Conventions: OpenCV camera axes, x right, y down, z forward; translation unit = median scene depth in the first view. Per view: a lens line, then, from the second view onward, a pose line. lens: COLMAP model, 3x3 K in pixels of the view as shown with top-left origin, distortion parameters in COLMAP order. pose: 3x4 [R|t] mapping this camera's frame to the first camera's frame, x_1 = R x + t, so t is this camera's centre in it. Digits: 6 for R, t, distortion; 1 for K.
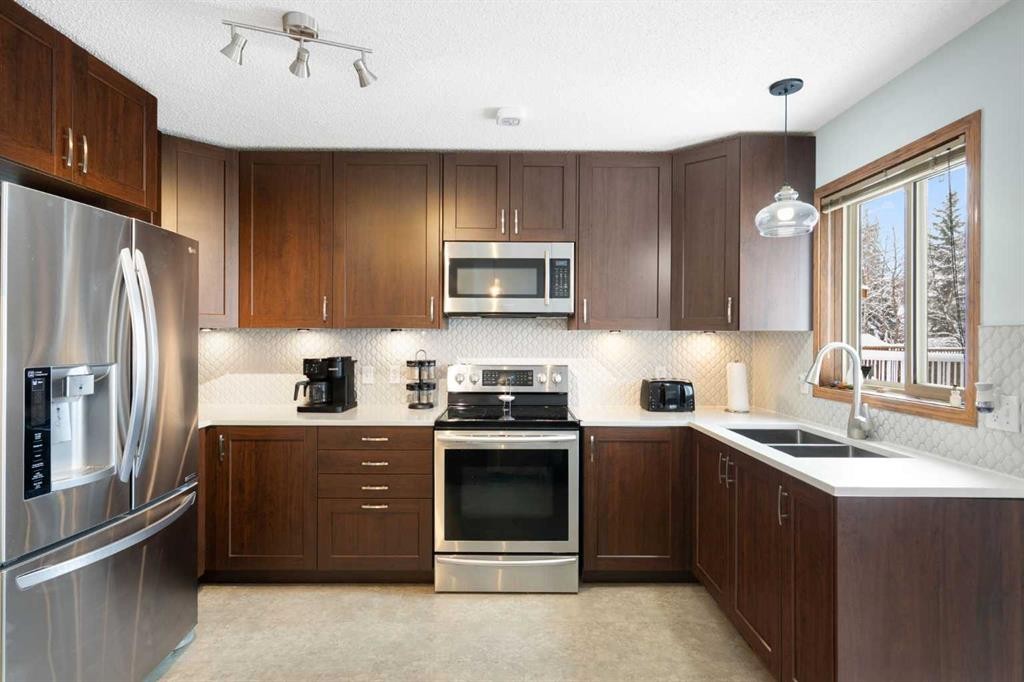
lens RADIAL K [[528.5, 0, 512.0], [0, 528.5, 341.0], [0, 0, 1]] dist [0.001463, 0.001056]
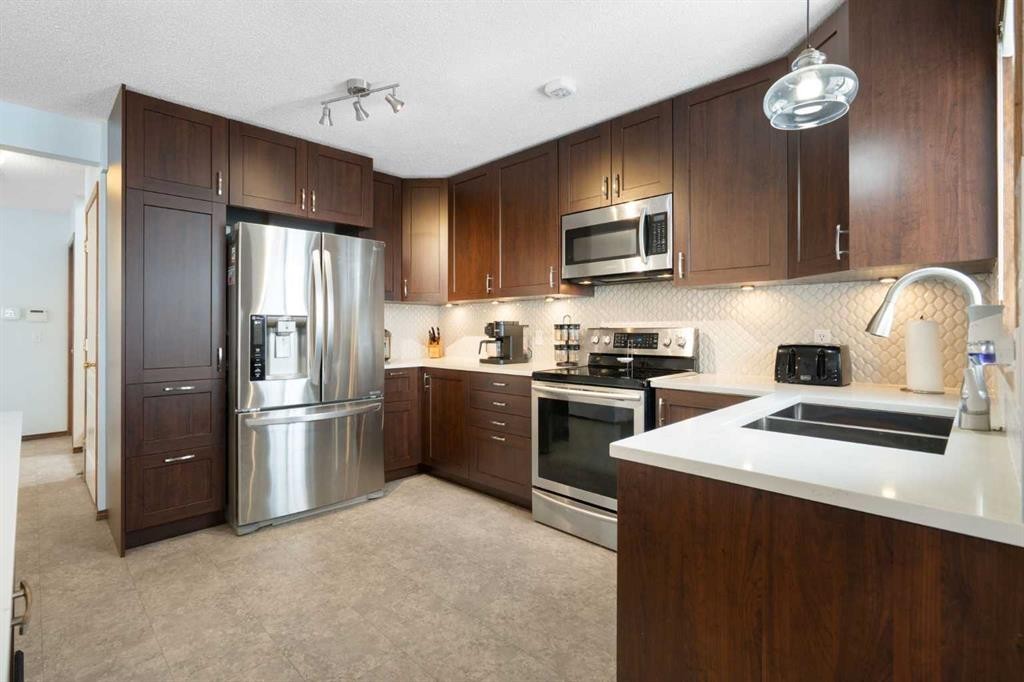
lens RADIAL K [[469.7, 0, 511.5], [0, 469.7, 329.0], [0, 0, 1]] dist [0.000639, 0.000548]
pose [[0.717302, -0.005348, -0.696742, 0.528297], [0.001595, 0.999981, -0.006033, 0.061992], [0.696760, 0.003216, 0.717297, 0.223196]]
